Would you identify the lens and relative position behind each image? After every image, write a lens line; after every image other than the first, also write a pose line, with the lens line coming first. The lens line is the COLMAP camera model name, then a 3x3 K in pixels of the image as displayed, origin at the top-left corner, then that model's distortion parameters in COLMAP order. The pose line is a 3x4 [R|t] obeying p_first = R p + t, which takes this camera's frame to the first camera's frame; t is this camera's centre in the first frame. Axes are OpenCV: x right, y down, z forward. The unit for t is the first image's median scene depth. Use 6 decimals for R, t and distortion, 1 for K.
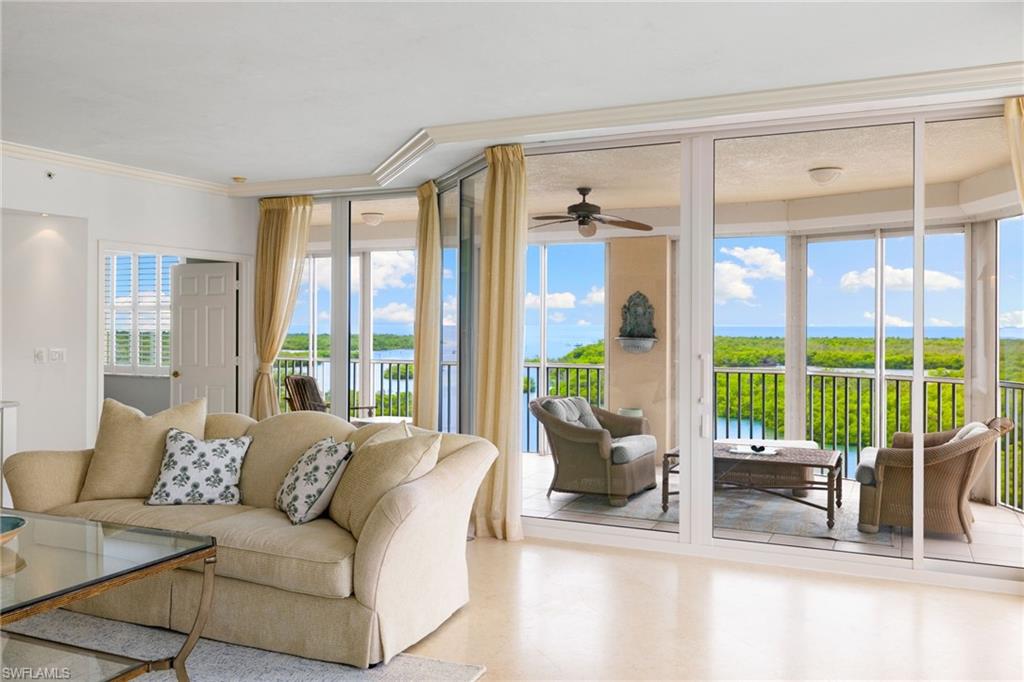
lens RADIAL K [[852.1, 0, 511.3], [0, 852.1, 322.3], [0, 0, 1]] dist [0.001299, 0.005034]
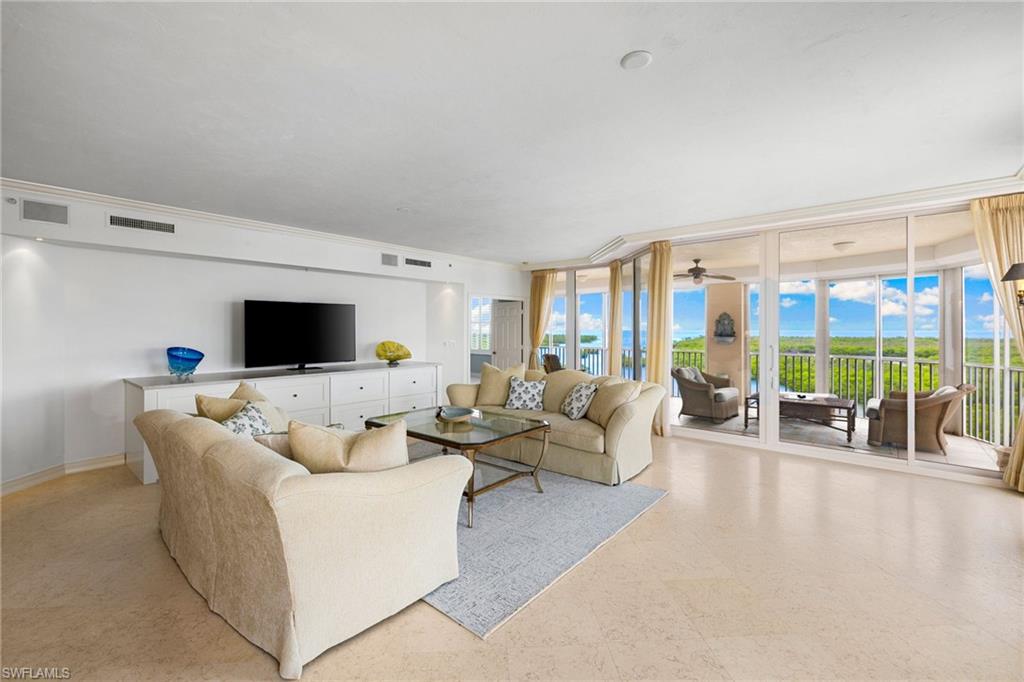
lens RADIAL K [[436.1, 0, 510.3], [0, 436.1, 327.7], [0, 0, 1]] dist [0.000218, 0.000358]
pose [[0.961327, -0.003444, -0.275387, -0.062620], [0.002816, 0.999992, -0.002674, -0.000582], [0.275394, 0.001795, 0.961330, -0.090236]]
